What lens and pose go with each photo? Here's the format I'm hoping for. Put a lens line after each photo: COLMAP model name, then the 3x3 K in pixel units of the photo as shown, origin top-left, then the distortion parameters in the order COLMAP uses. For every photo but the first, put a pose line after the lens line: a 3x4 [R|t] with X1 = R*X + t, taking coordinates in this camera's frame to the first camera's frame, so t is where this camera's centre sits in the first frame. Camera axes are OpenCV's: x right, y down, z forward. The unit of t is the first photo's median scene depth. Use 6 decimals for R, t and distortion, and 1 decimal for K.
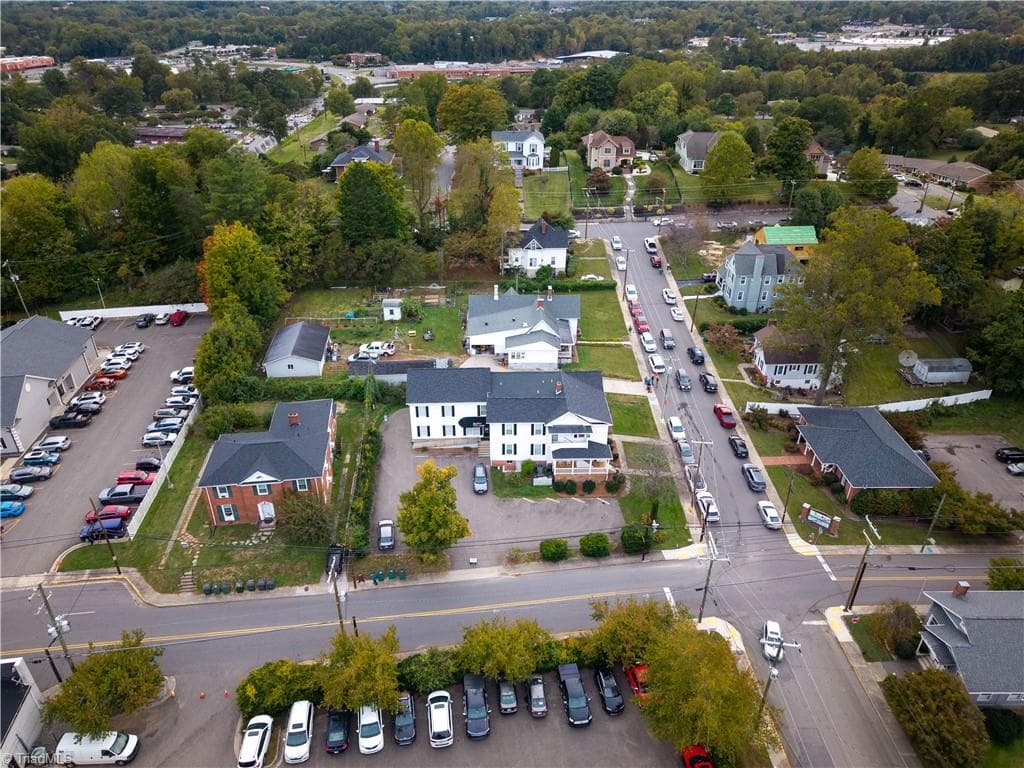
lens RADIAL K [[684.1, 0, 511.5], [0, 684.1, 385.6], [0, 0, 1]] dist [0.020855, -0.018480]
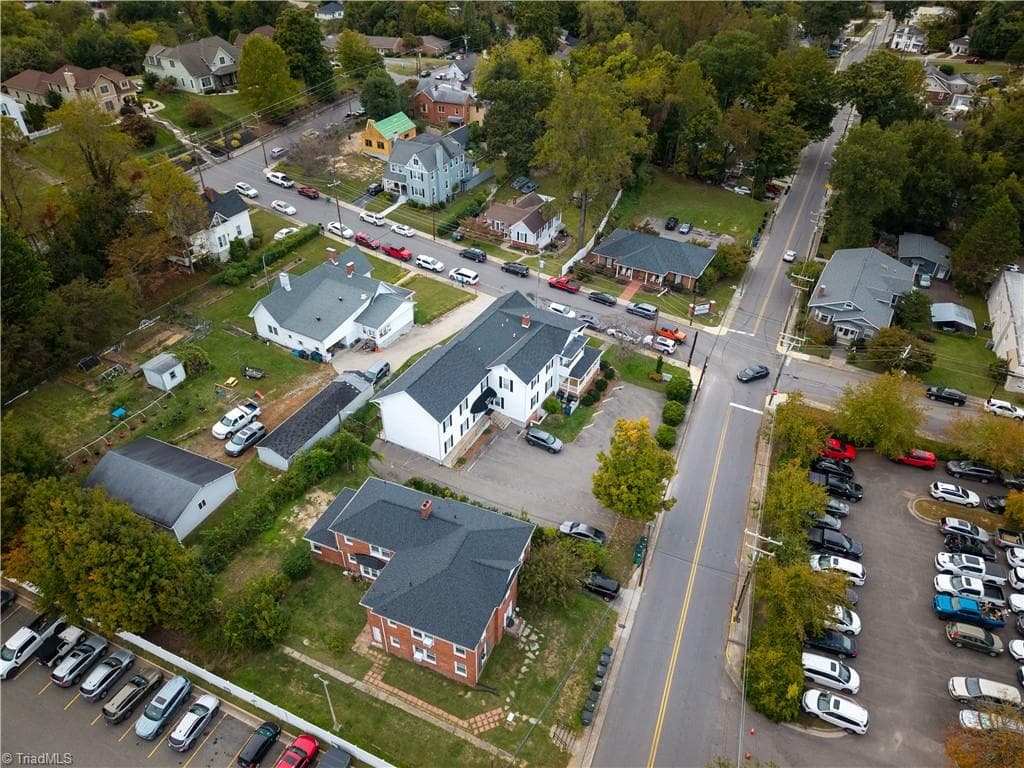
lens RADIAL K [[684.1, 0, 511.5], [0, 684.1, 385.6], [0, 0, 1]] dist [0.020855, -0.018480]
pose [[0.505547, -0.520185, 0.688354, -0.525889], [0.424400, 0.844549, 0.326529, -0.195521], [-0.751204, 0.127061, 0.647725, 0.331969]]
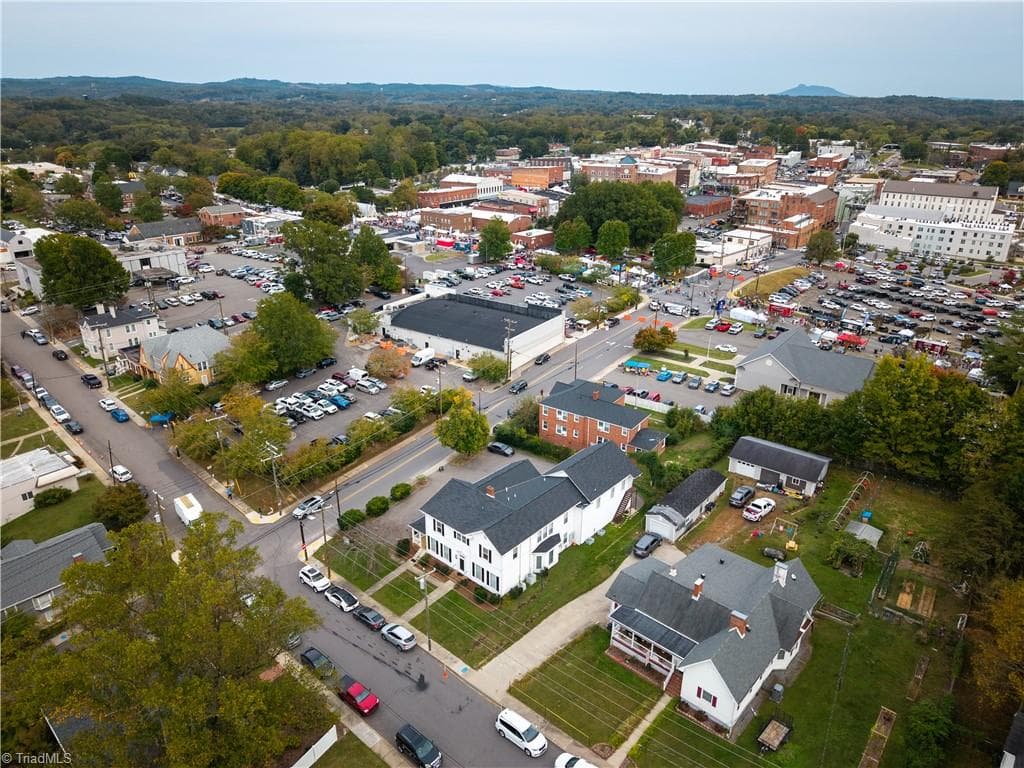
lens RADIAL K [[682.4, 0, 512.0], [0, 682.4, 384.0], [0, 0, 1]] dist [0.050713, -0.068924]
pose [[-0.686789, 0.274554, -0.673008, 0.516649], [-0.368726, 0.666332, 0.648107, -0.577085], [0.626387, 0.693269, -0.356394, 1.014337]]
